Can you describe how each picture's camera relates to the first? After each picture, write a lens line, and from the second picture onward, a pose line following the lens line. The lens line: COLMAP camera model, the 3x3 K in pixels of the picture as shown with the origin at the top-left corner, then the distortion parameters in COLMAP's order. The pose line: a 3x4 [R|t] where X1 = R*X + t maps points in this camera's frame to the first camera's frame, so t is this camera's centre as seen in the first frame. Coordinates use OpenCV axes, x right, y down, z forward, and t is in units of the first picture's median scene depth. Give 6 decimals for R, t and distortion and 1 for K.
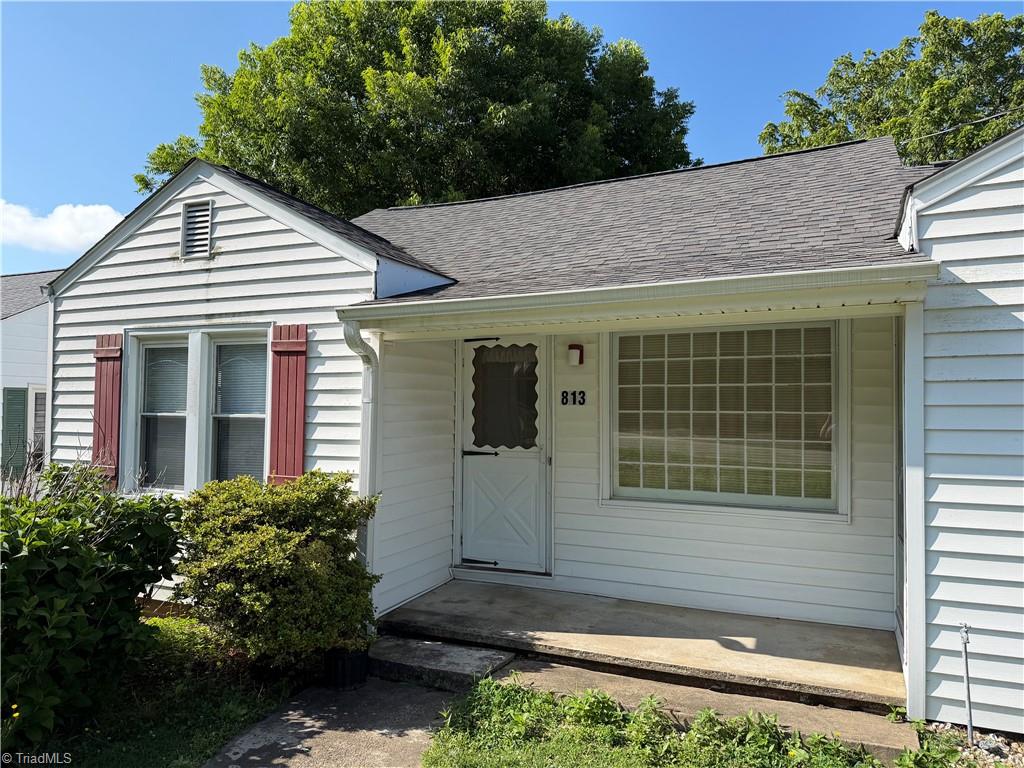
lens RADIAL K [[712.4, 0, 512.0], [0, 712.4, 384.0], [0, 0, 1]] dist [0.021161, -0.002969]
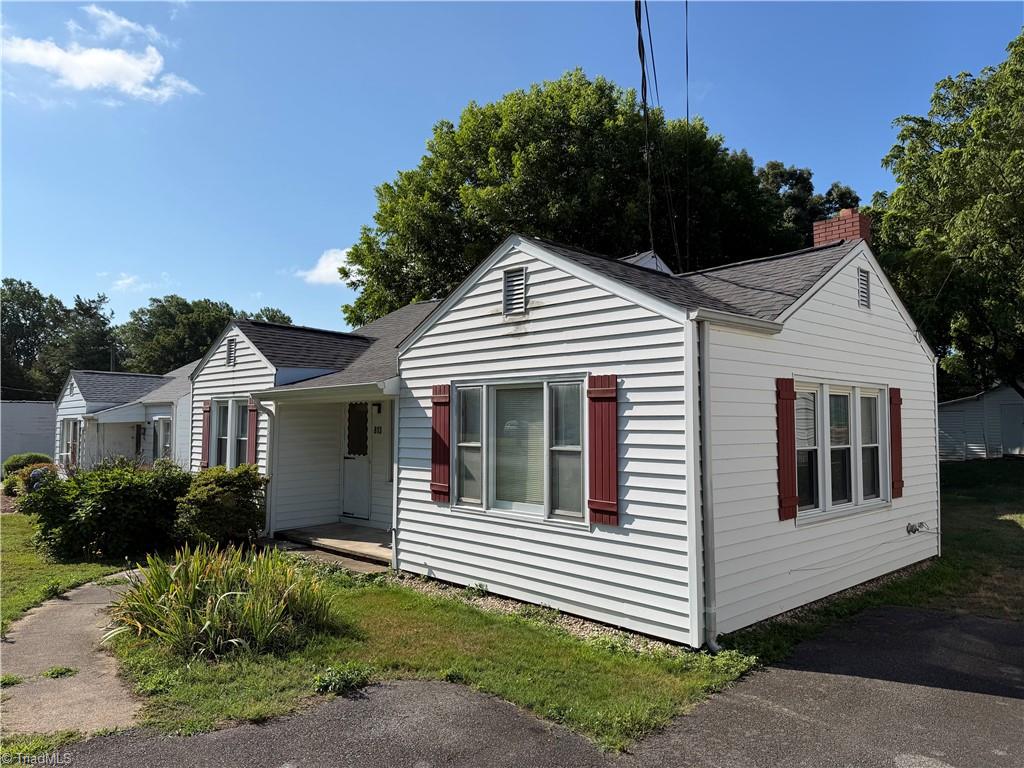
lens RADIAL K [[709.5, 0, 512.0], [0, 709.5, 384.0], [0, 0, 1]] dist [0.065166, -0.000855]
pose [[0.926353, -0.021668, -0.376033, 1.166033], [0.013155, 0.999596, -0.025194, -0.054397], [0.376427, 0.018392, 0.926264, -0.685161]]
